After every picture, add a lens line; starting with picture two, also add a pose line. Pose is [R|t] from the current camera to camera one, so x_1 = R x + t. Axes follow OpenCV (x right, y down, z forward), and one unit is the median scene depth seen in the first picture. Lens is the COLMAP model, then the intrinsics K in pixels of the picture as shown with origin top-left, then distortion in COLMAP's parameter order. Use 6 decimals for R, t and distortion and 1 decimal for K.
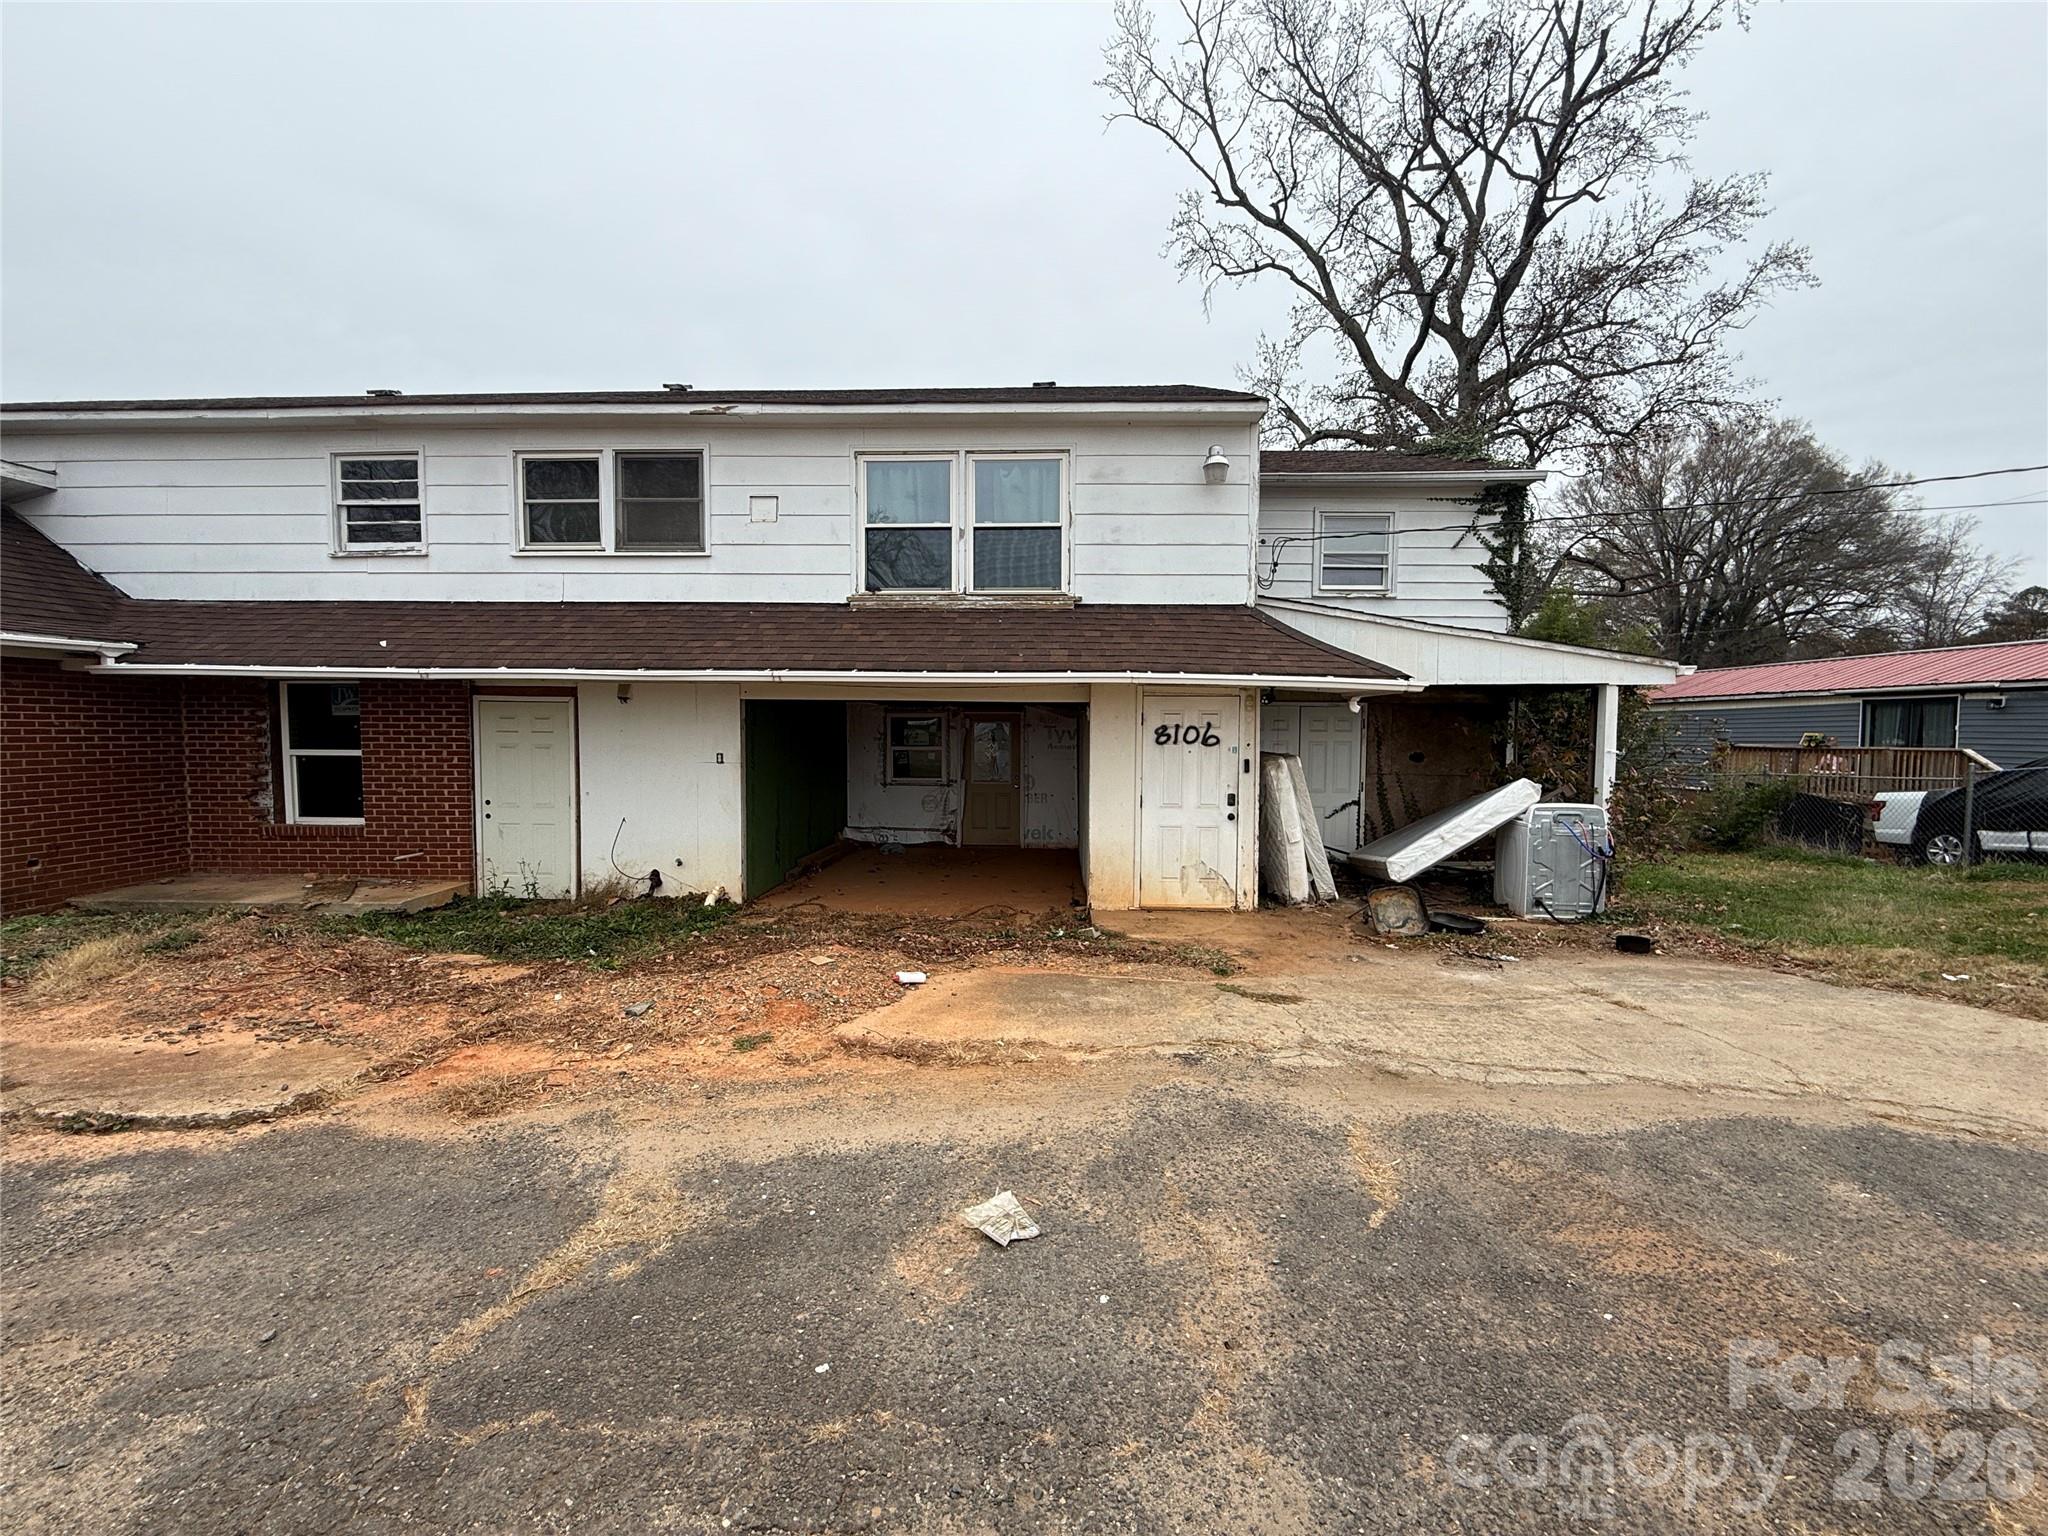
lens RADIAL K [[818.3, 0, 1023.9], [0, 818.3, 769.6], [0, 0, 1]] dist [-0.003270, 0.000344]
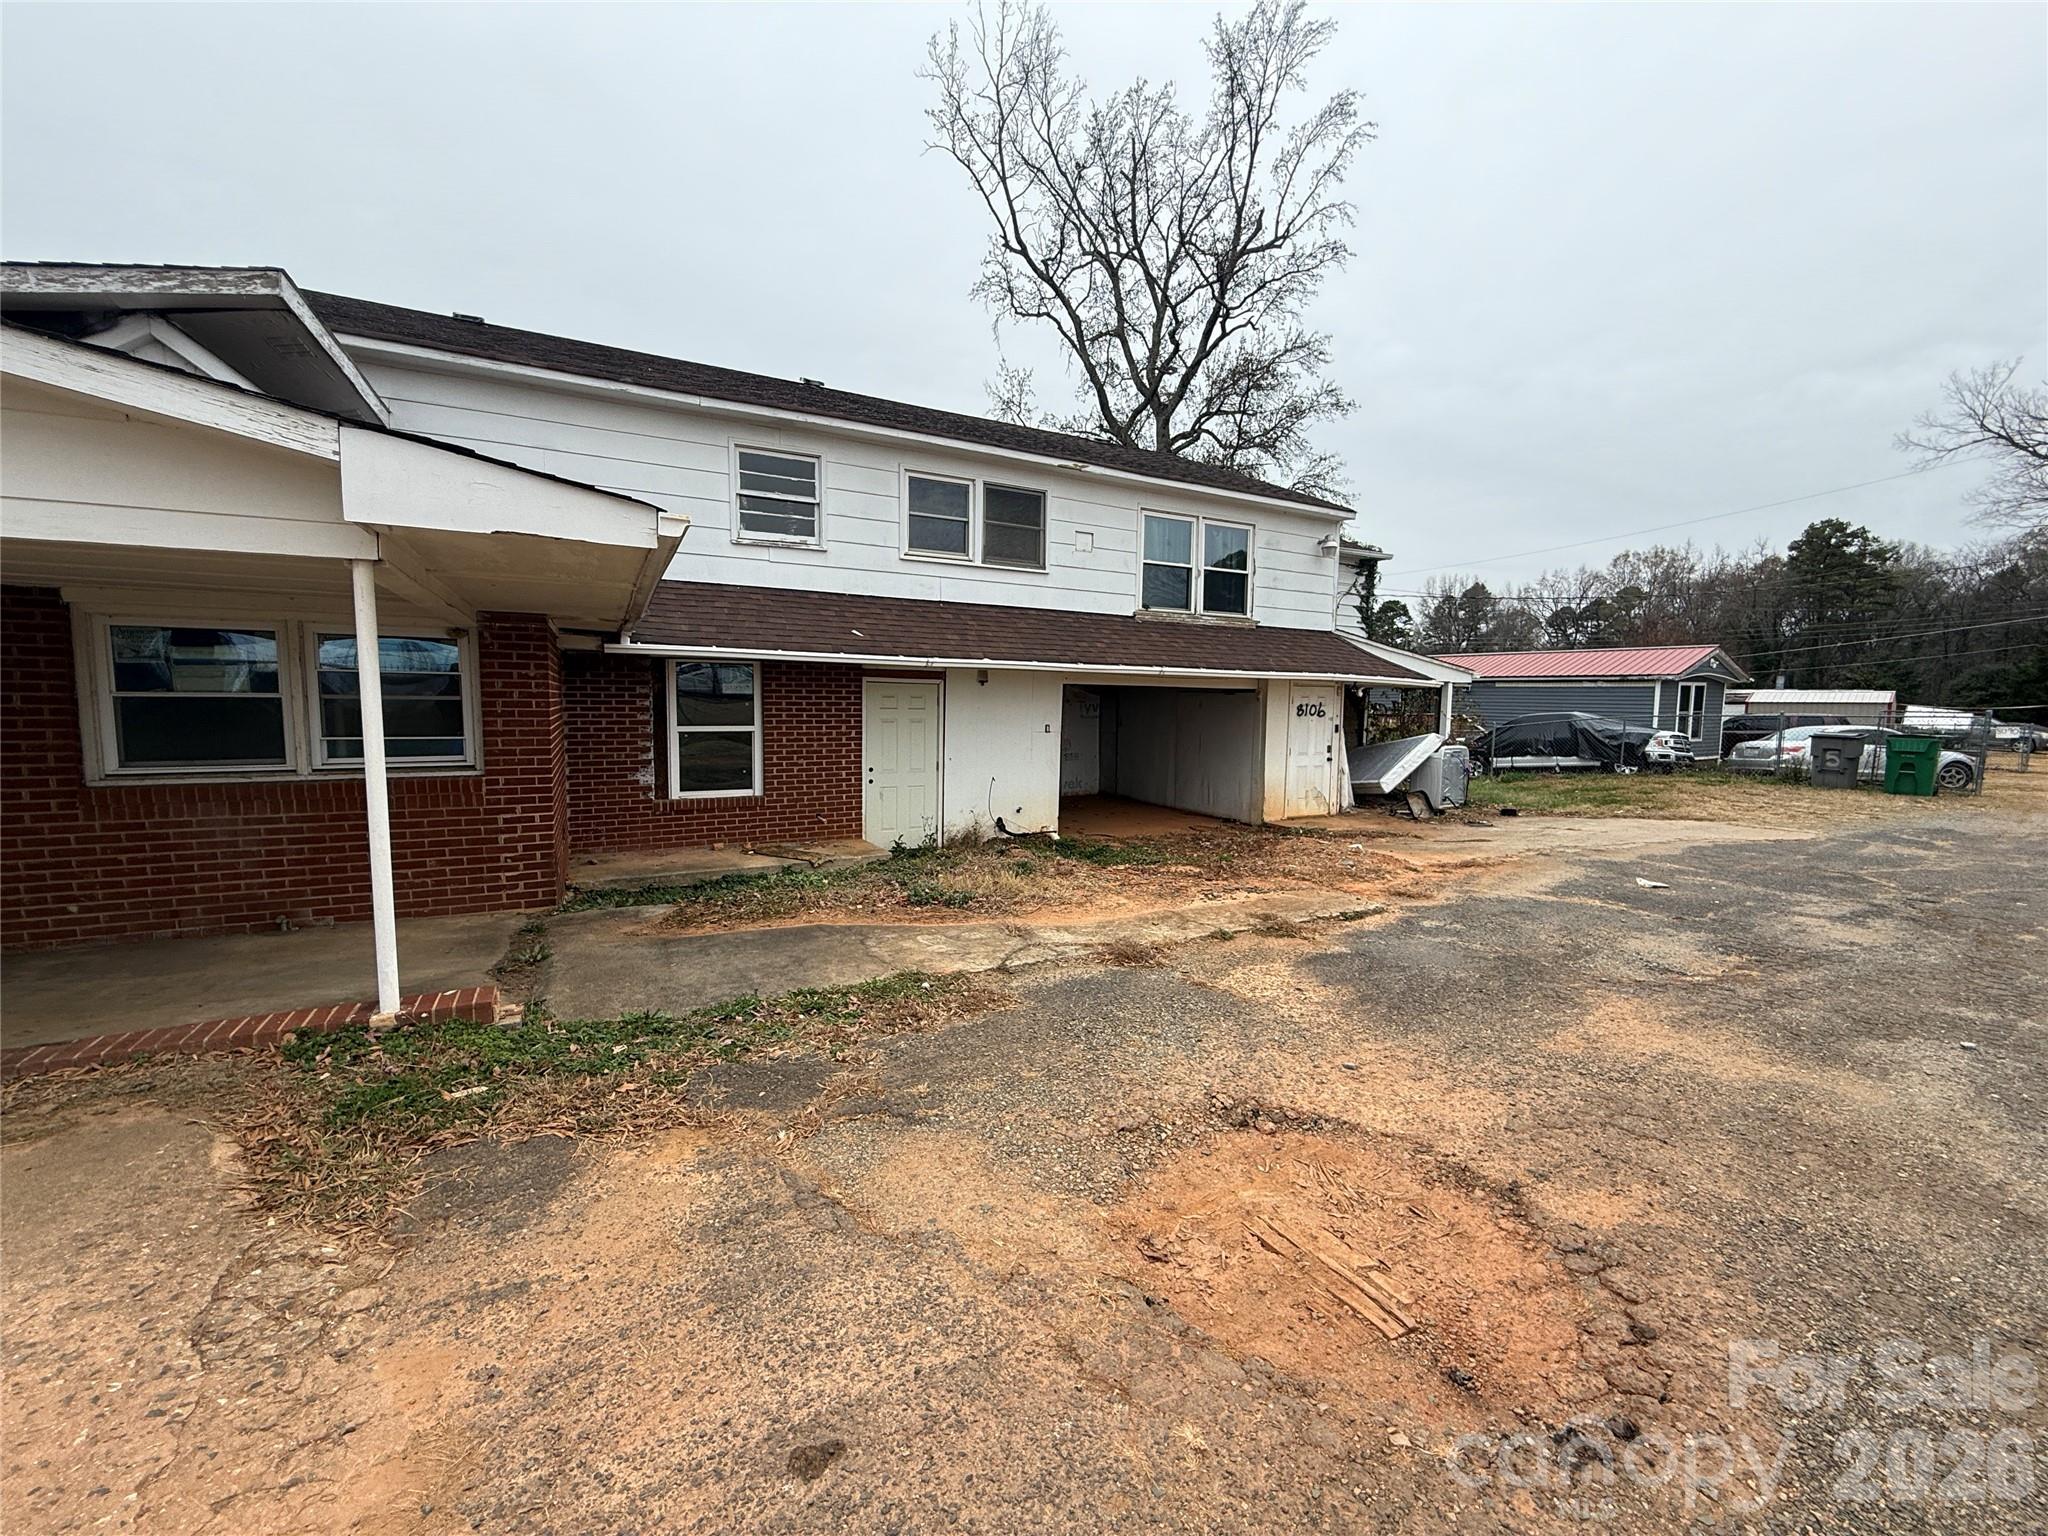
lens RADIAL K [[818.3, 0, 1022.8], [0, 818.3, 771.5], [0, 0, 1]] dist [-0.003270, 0.000344]
pose [[0.857990, -0.041244, 0.512008, -1.089026], [0.019040, 0.998640, 0.048538, -0.009858], [-0.513313, -0.031896, 0.857608, -0.107450]]
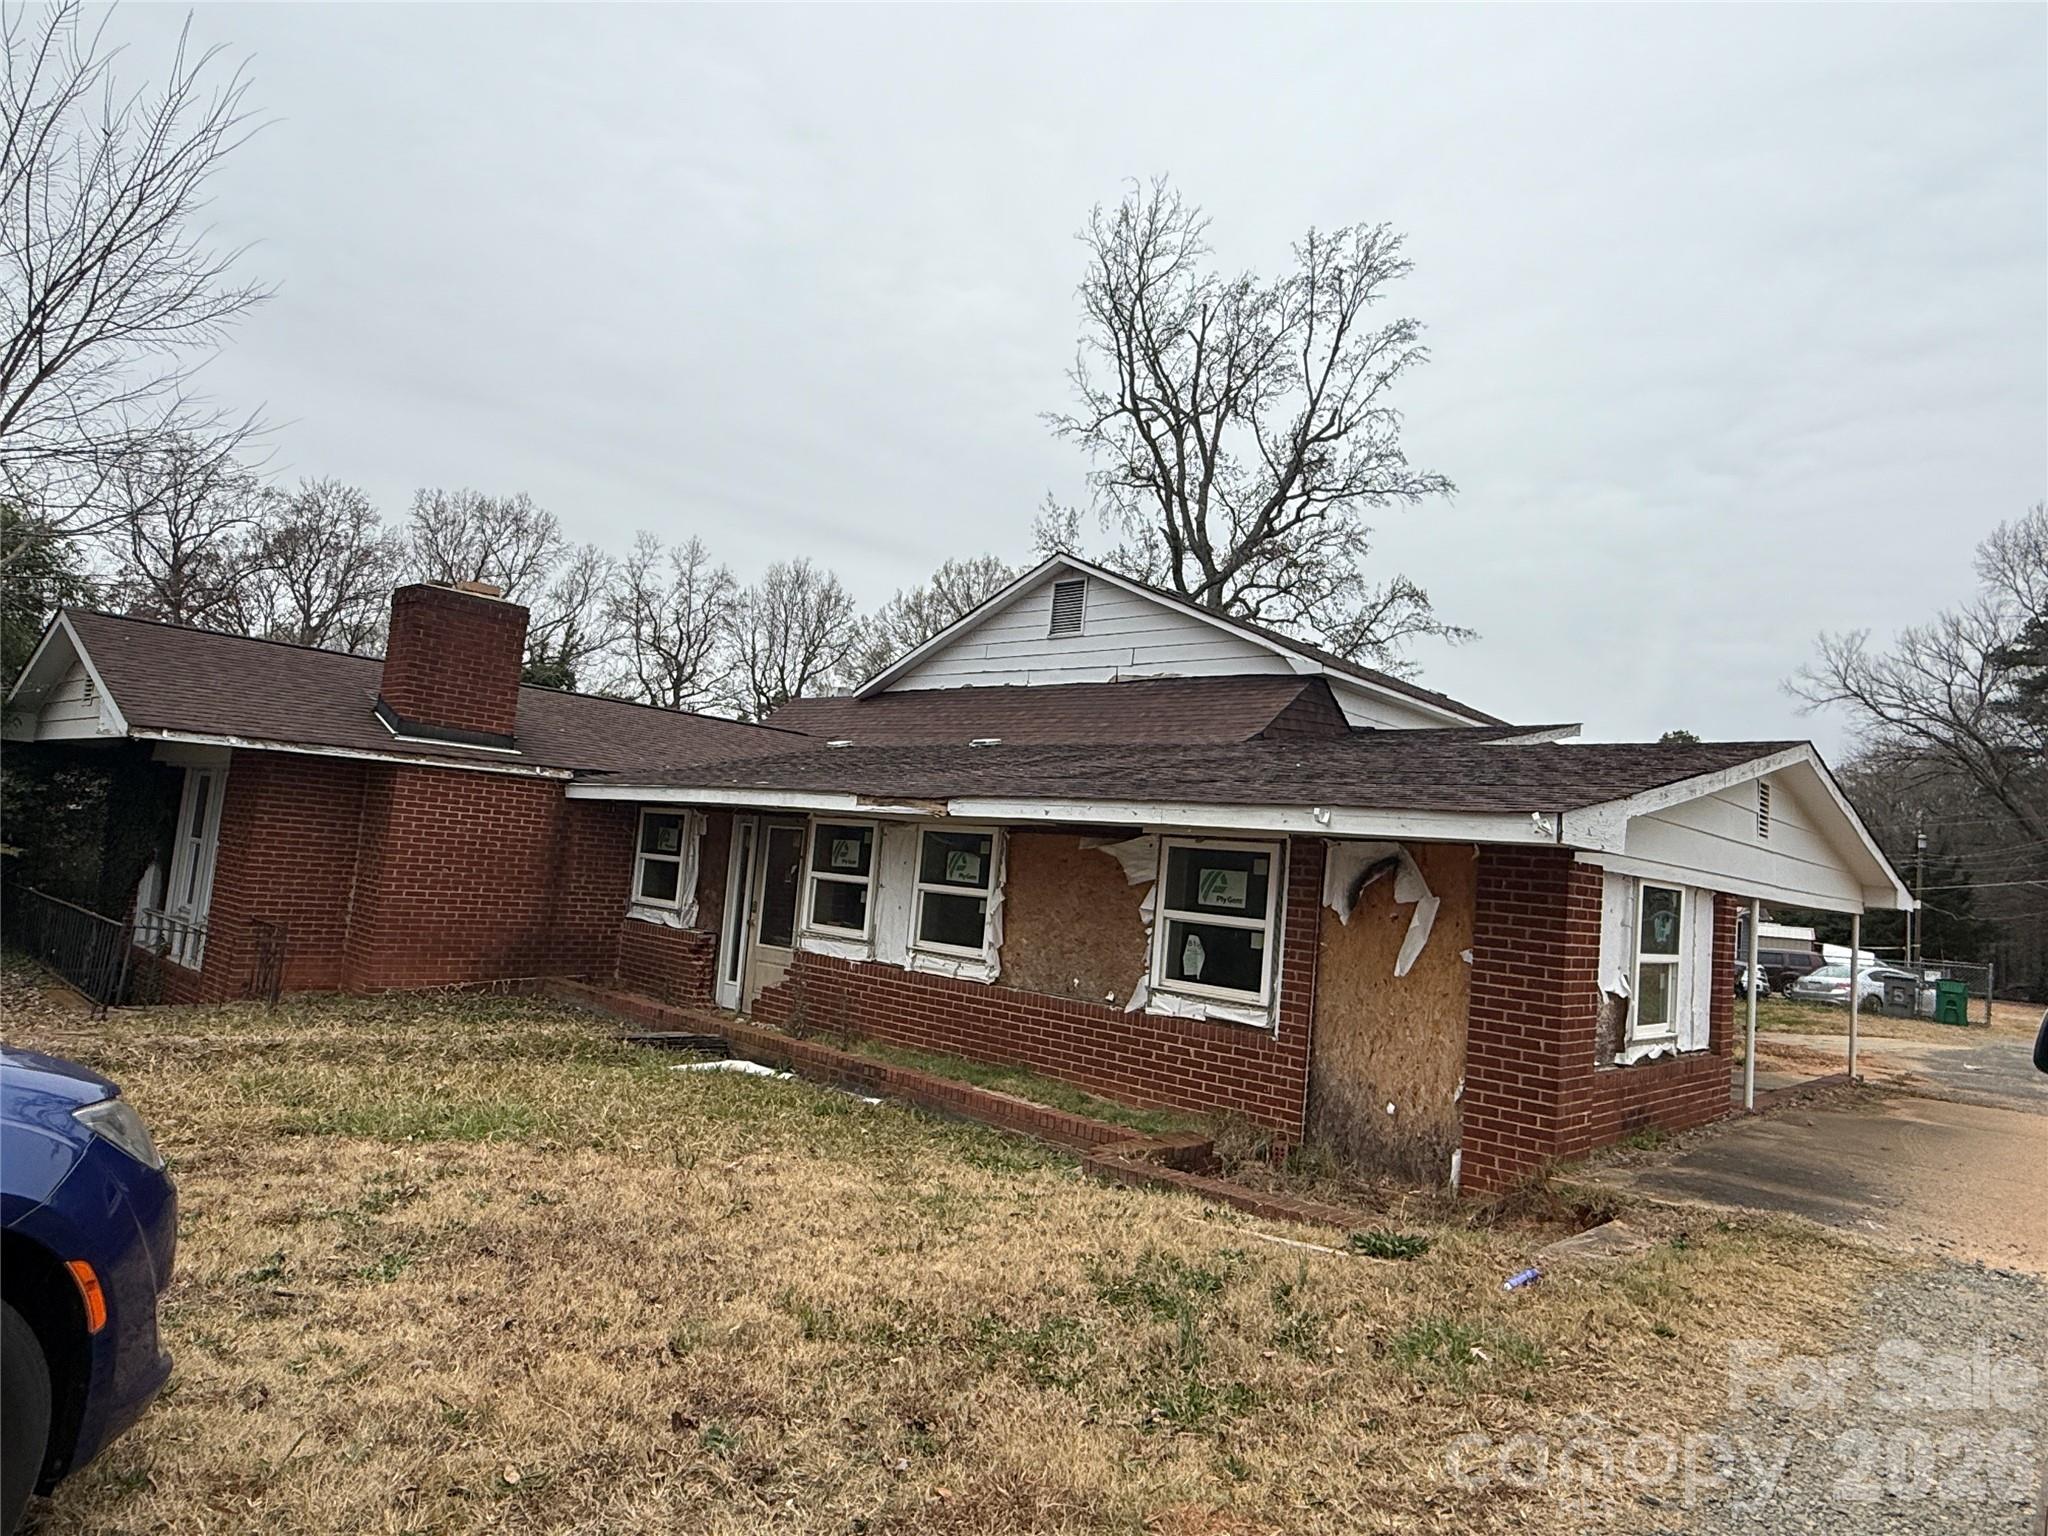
lens RADIAL K [[1234.1, 0, 1024.9], [0, 1234.1, 767.5], [0, 0, 1]] dist [-0.005122, -0.001011]
pose [[0.645046, 0.116531, 0.755206, -3.070984], [-0.045725, 0.992419, -0.114078, -0.048706], [-0.762774, 0.039053, 0.645484, 0.140092]]
